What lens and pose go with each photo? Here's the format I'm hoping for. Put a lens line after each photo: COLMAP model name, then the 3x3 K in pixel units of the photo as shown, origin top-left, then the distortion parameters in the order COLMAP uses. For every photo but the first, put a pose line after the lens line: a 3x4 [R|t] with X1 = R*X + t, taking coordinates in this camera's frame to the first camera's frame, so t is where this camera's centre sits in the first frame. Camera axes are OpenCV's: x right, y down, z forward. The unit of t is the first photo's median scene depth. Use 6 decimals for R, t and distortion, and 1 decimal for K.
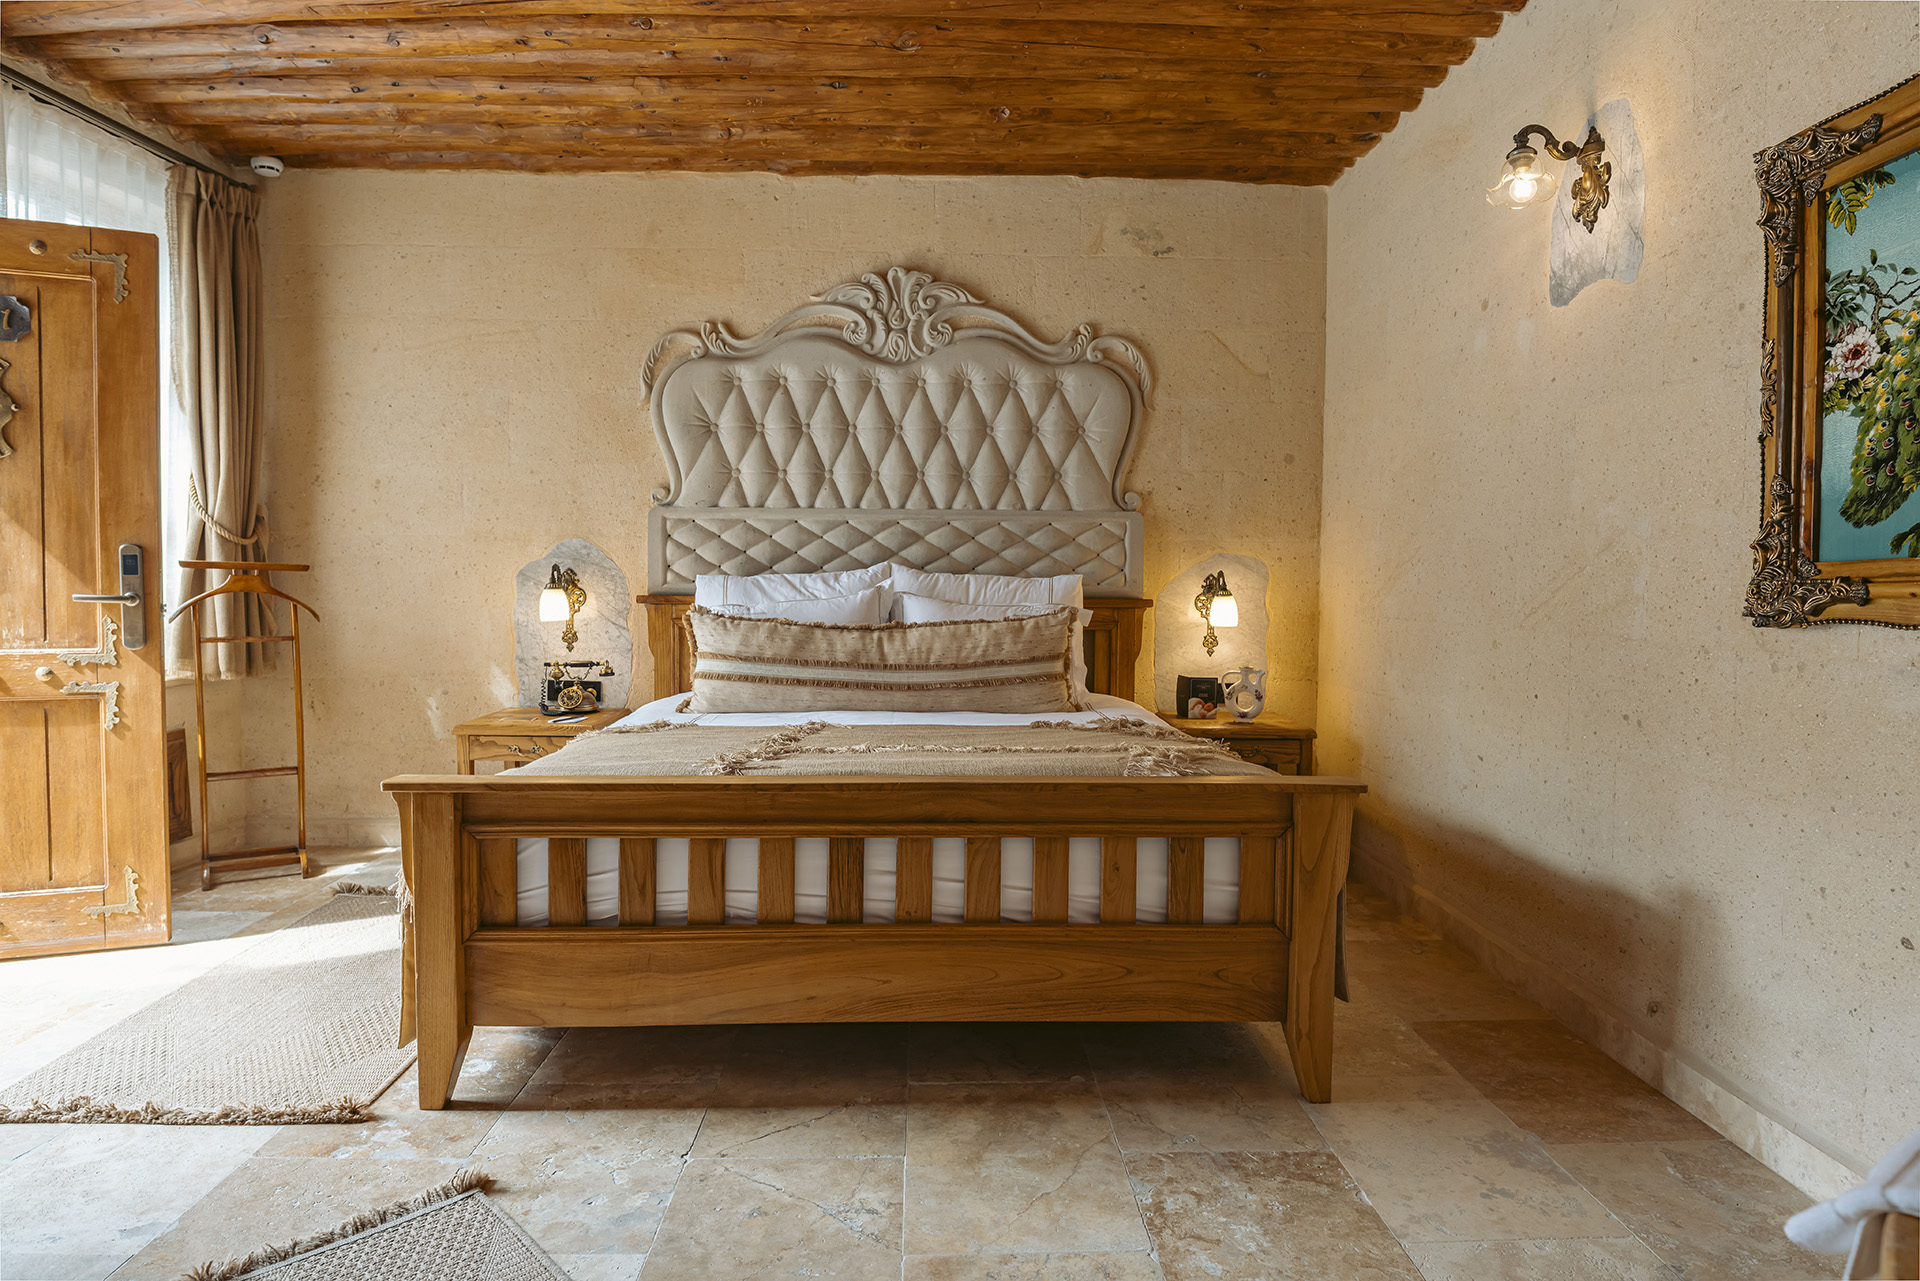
lens RADIAL K [[1107.2, 0, 964.7], [0, 1107.2, 626.7], [0, 0, 1]] dist [-0.027844, -0.000094]
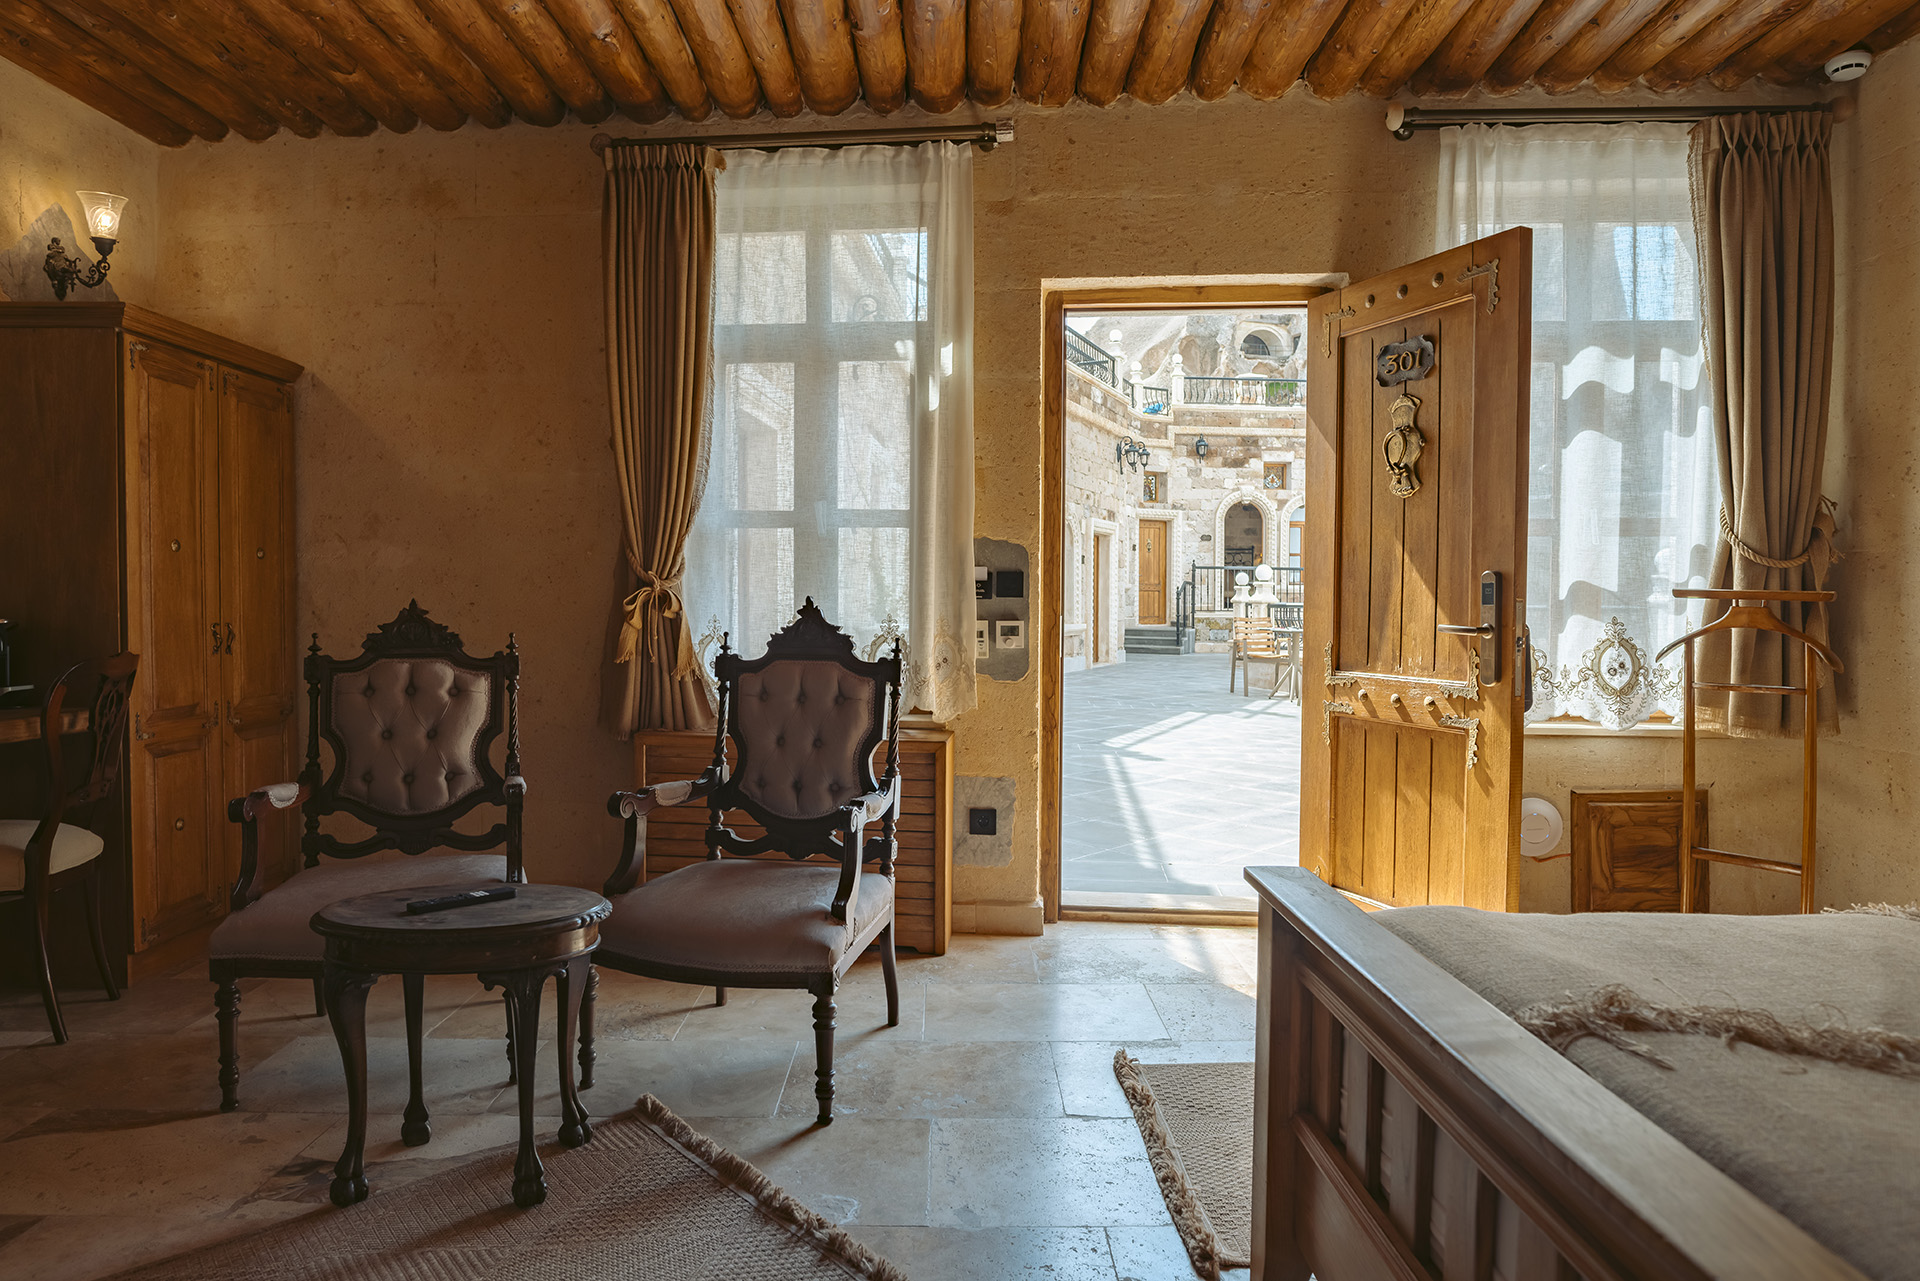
lens RADIAL K [[1107.2, 0, 964.6], [0, 1107.2, 643.4], [0, 0, 1]] dist [-0.027844, -0.000094]
pose [[-0.019351, 0.024713, -0.999507, 0.141121], [-0.047178, 0.998558, 0.025603, -0.014371], [0.998699, 0.047650, -0.018157, 0.461276]]
